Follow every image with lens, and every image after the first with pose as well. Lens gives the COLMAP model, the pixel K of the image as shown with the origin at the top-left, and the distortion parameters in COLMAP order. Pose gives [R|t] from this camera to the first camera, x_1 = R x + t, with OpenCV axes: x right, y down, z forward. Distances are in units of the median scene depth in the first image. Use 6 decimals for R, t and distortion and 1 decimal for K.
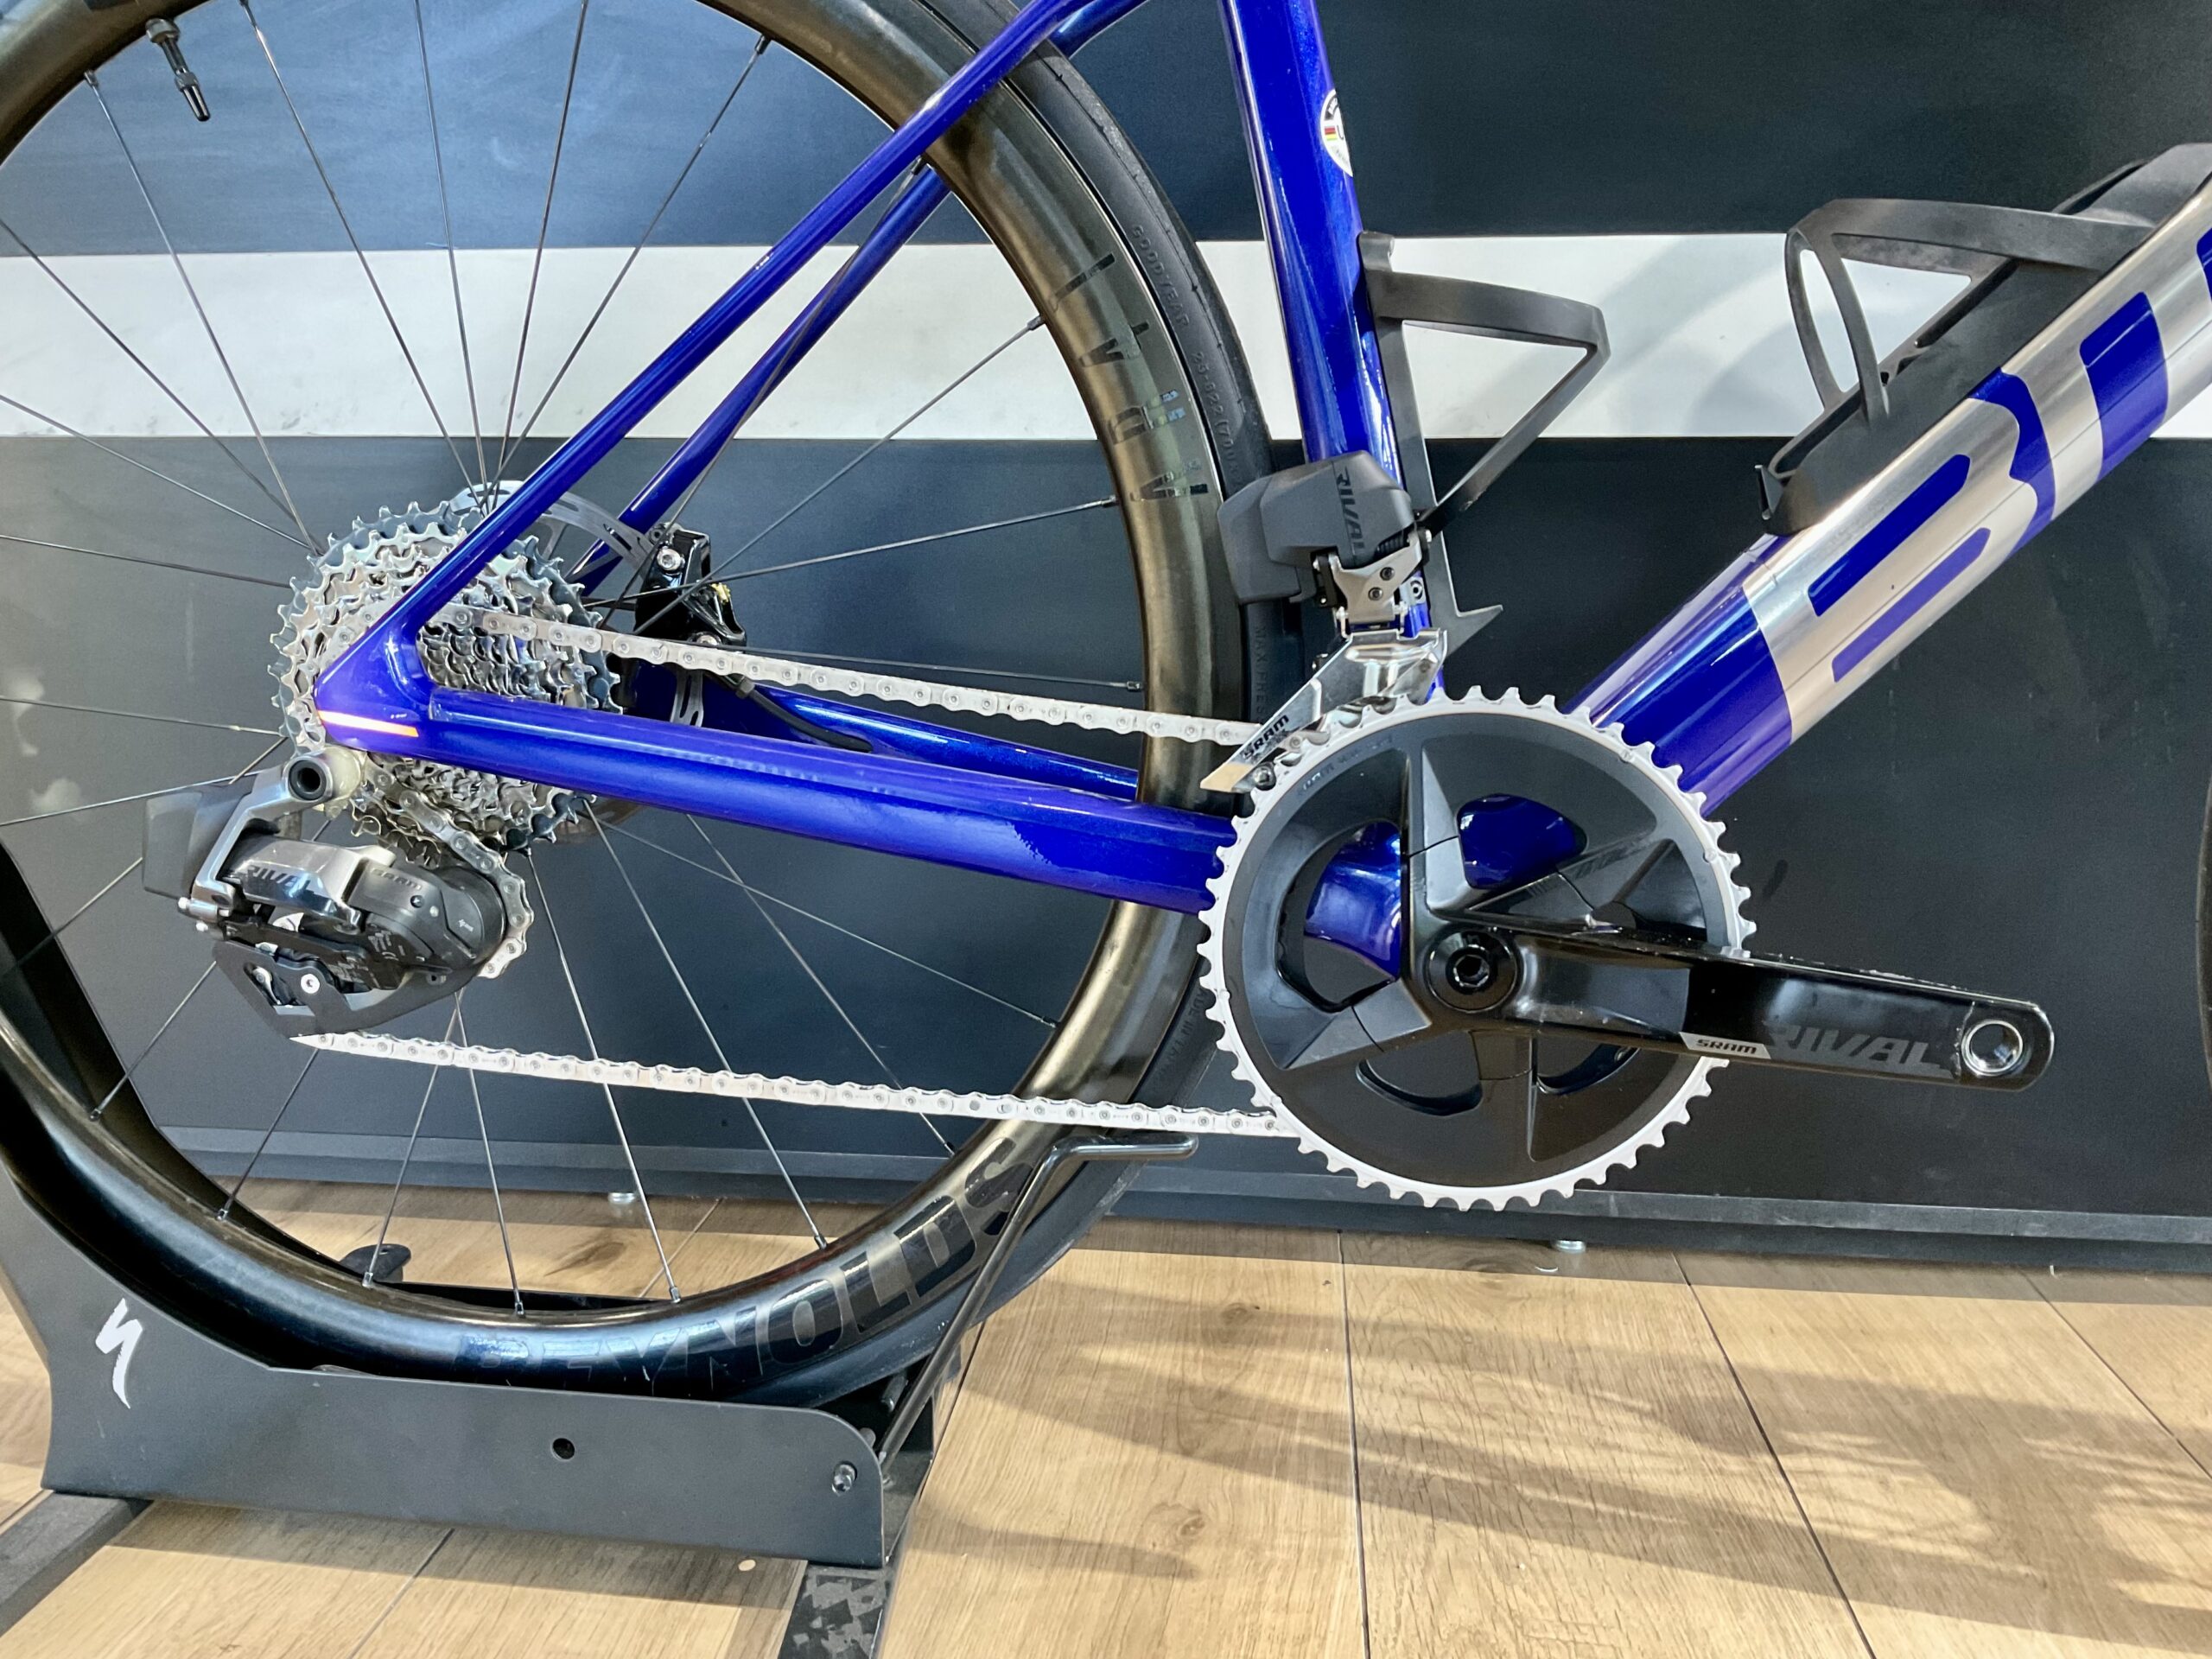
lens RADIAL K [[1885.1, 0, 1102.2], [0, 1885.1, 790.3], [0, 0, 1]] dist [0.040496, -0.102982]
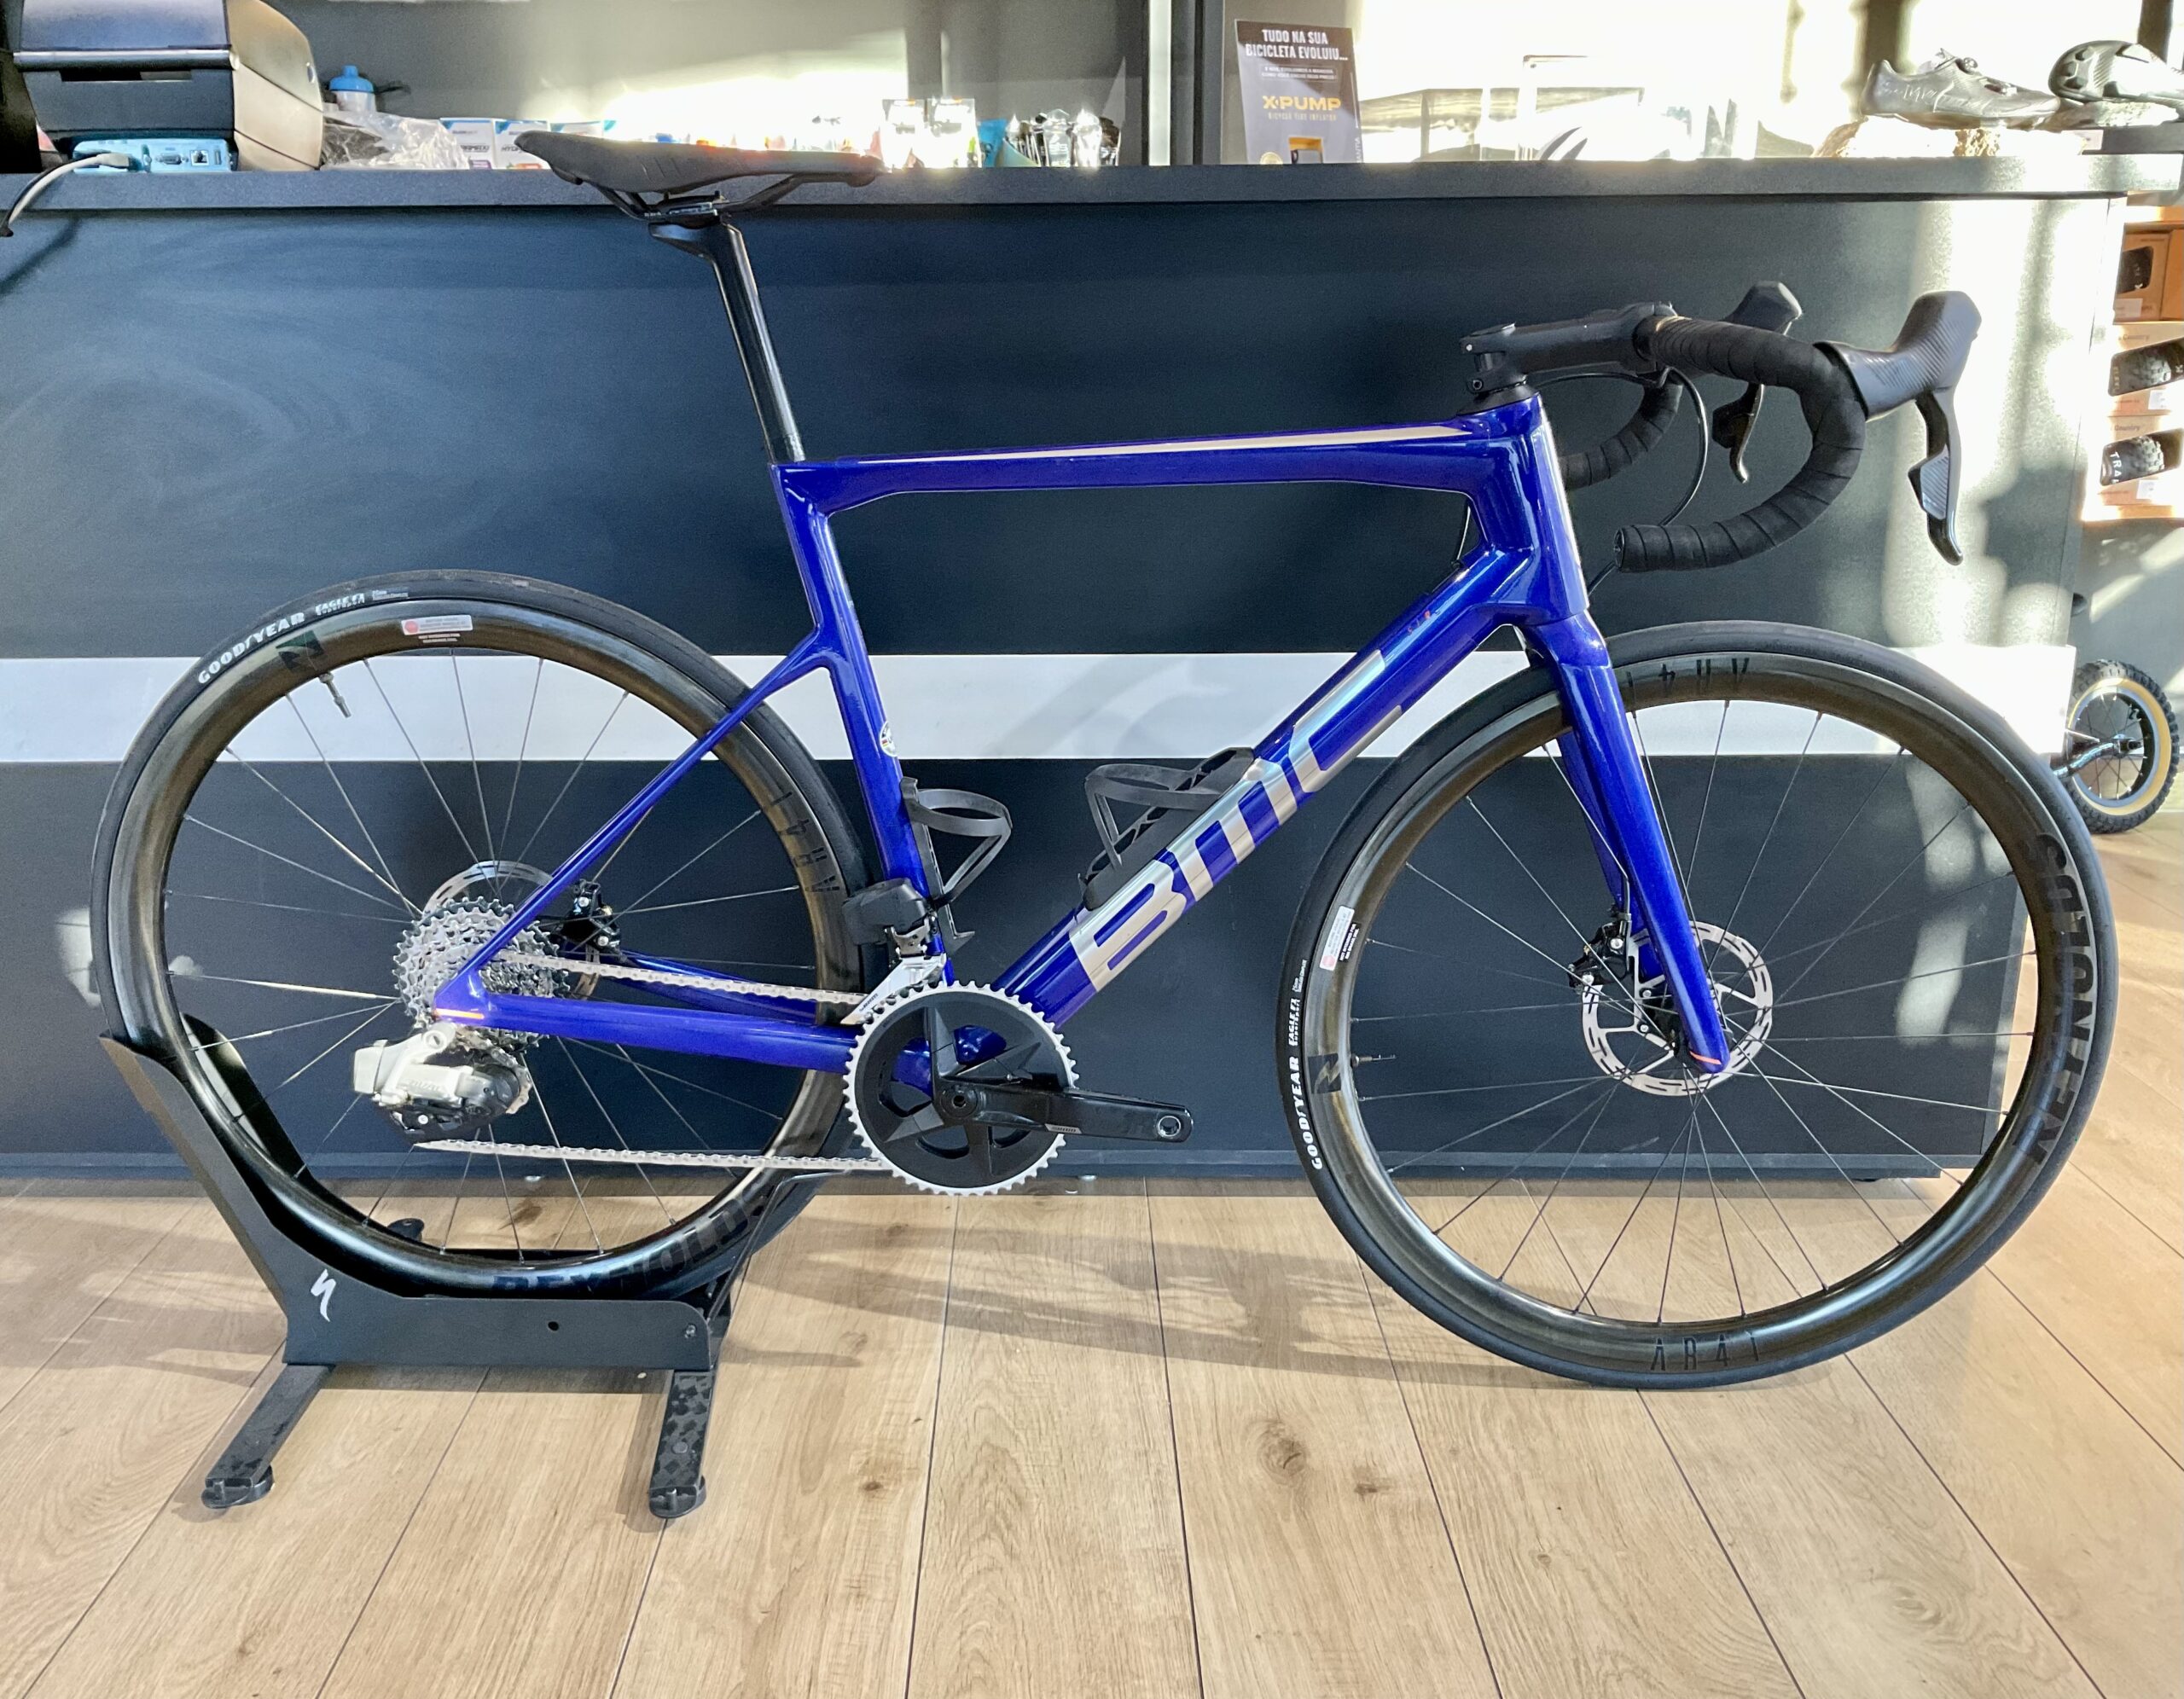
lens RADIAL K [[1964.7, 0, 1079.2], [0, 1964.7, 784.7], [0, 0, 1]] dist [0.044249, -0.098381]
pose [[0.994058, -0.035328, 0.102961, 0.089310], [0.026104, 0.995636, 0.089597, -0.421655], [-0.105677, -0.086377, 0.990642, -1.152341]]
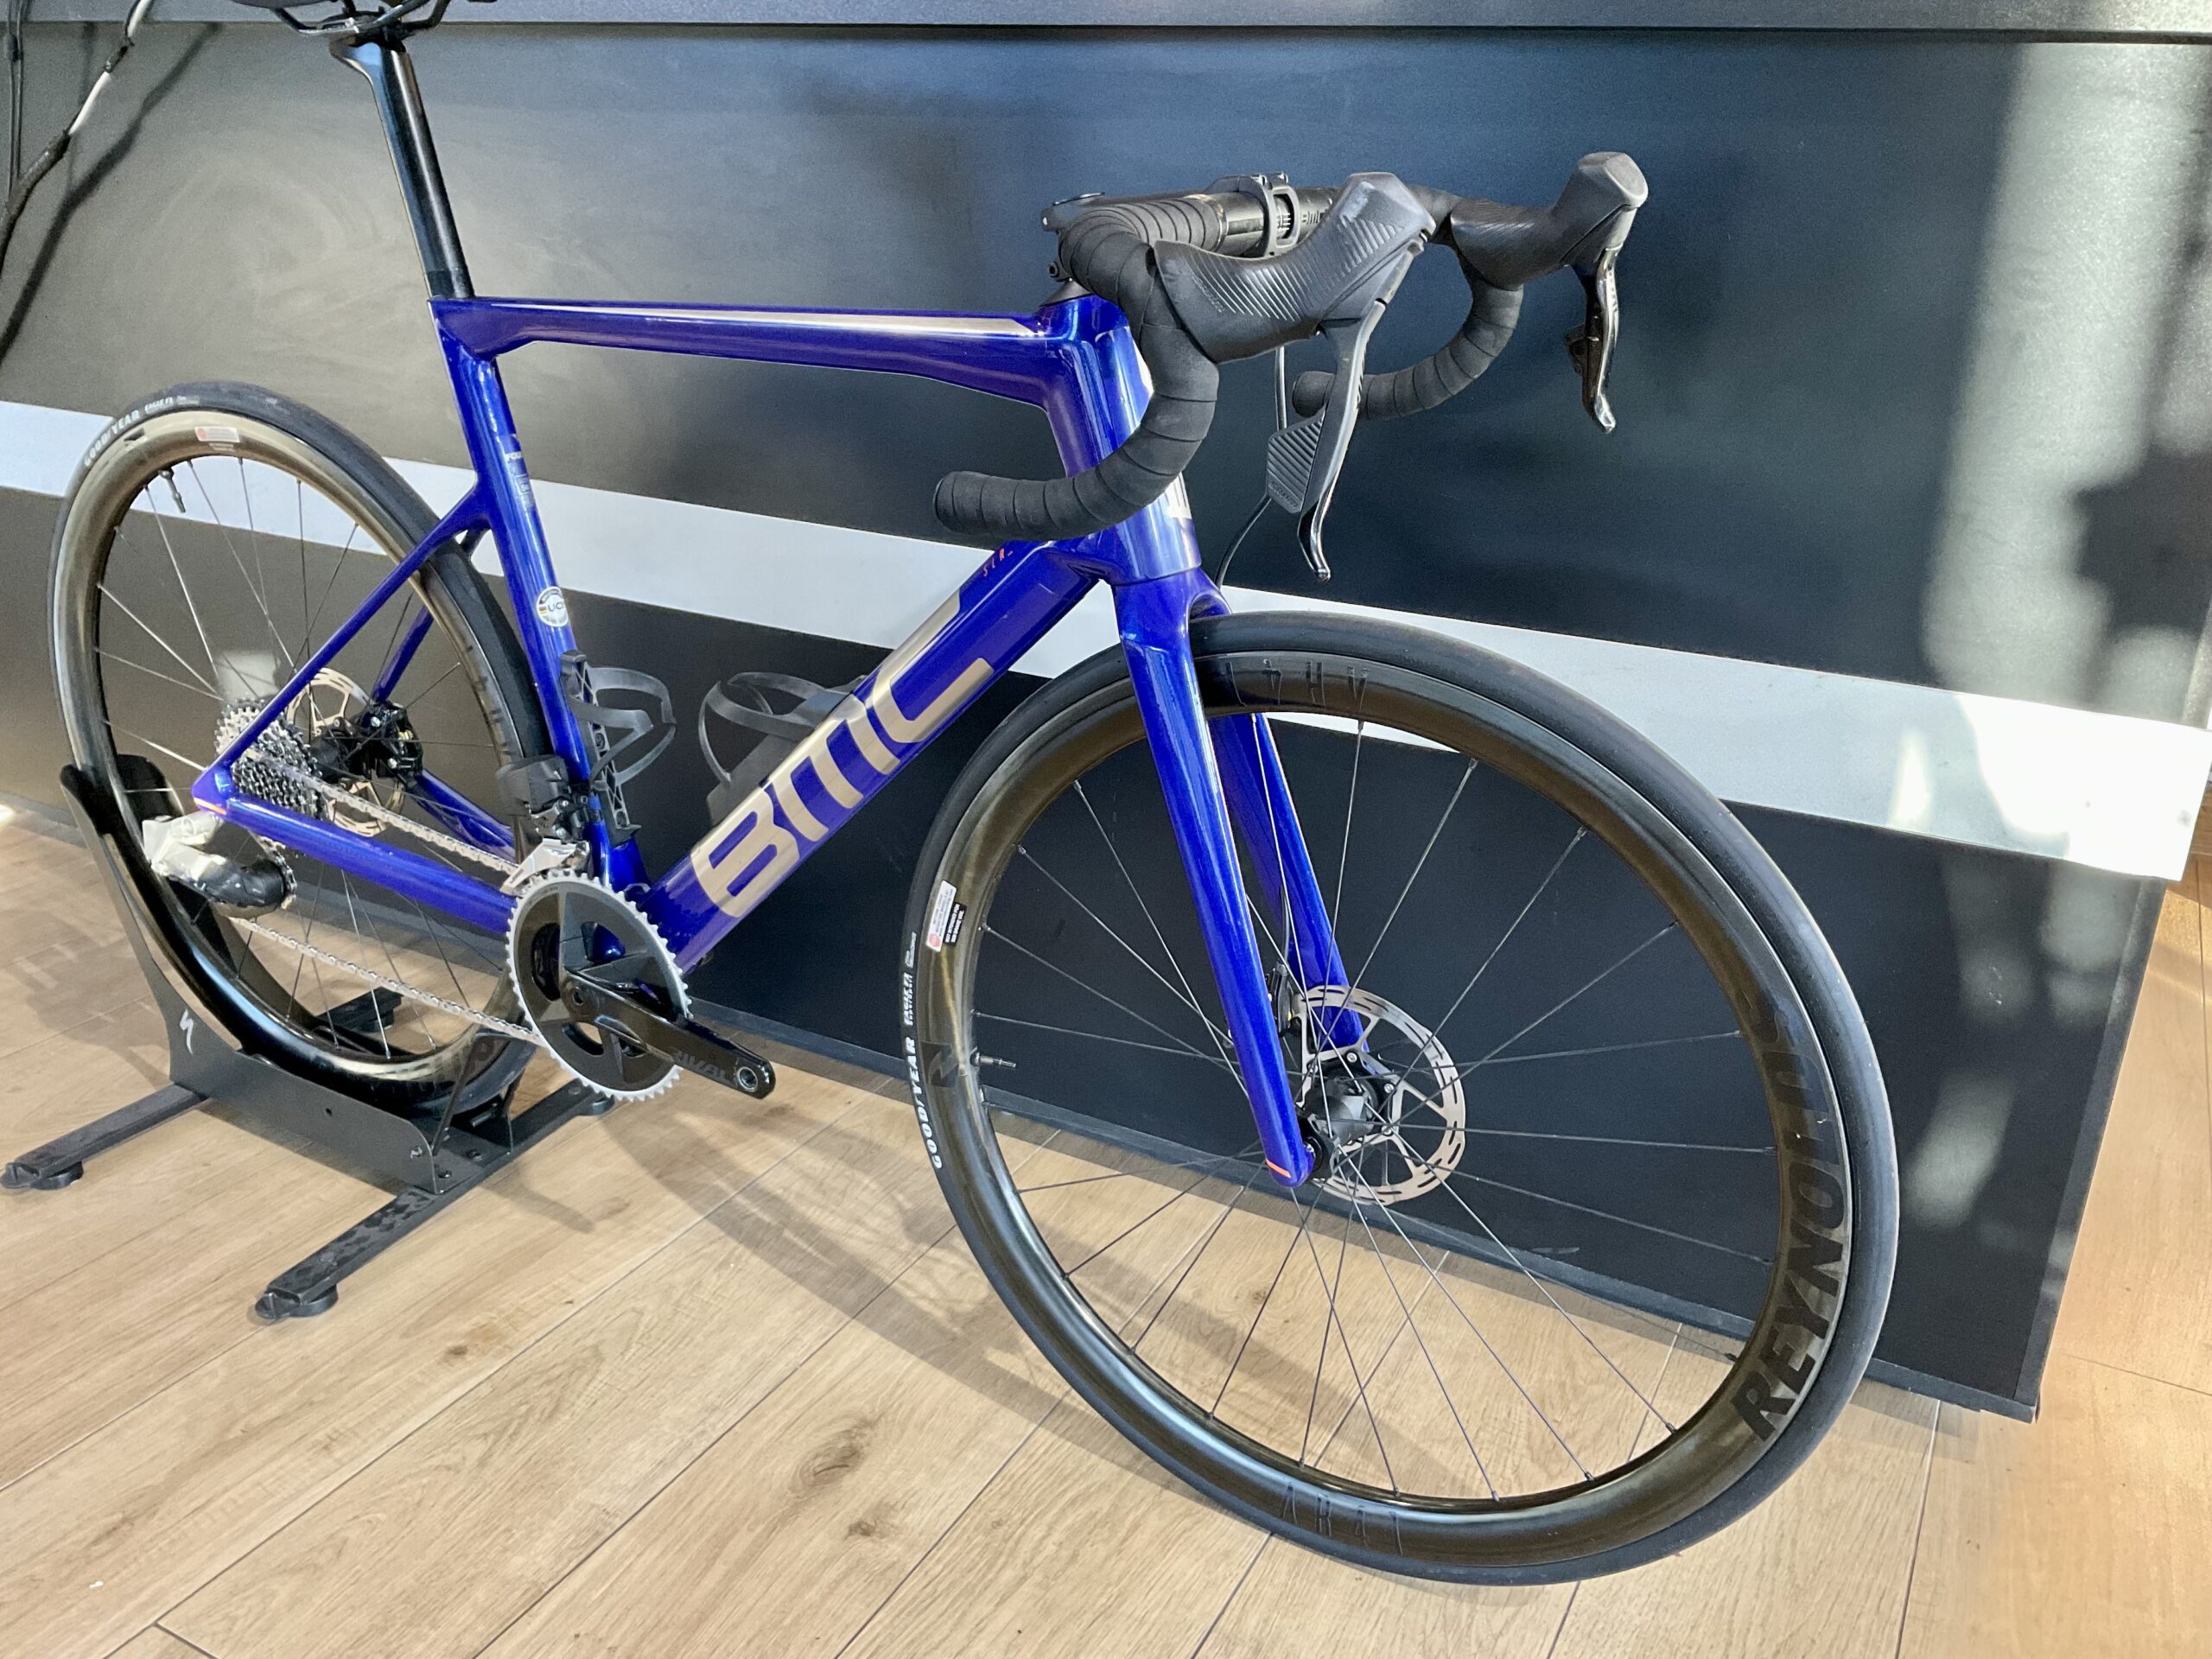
lens RADIAL K [[1885.1, 0, 1110.1], [0, 1885.1, 789.8], [0, 0, 1]] dist [0.040496, -0.102982]
pose [[0.927713, 0.146674, -0.343271, 1.249313], [-0.081062, 0.976786, 0.198287, -0.526465], [0.364385, -0.156127, 0.918067, -0.640341]]
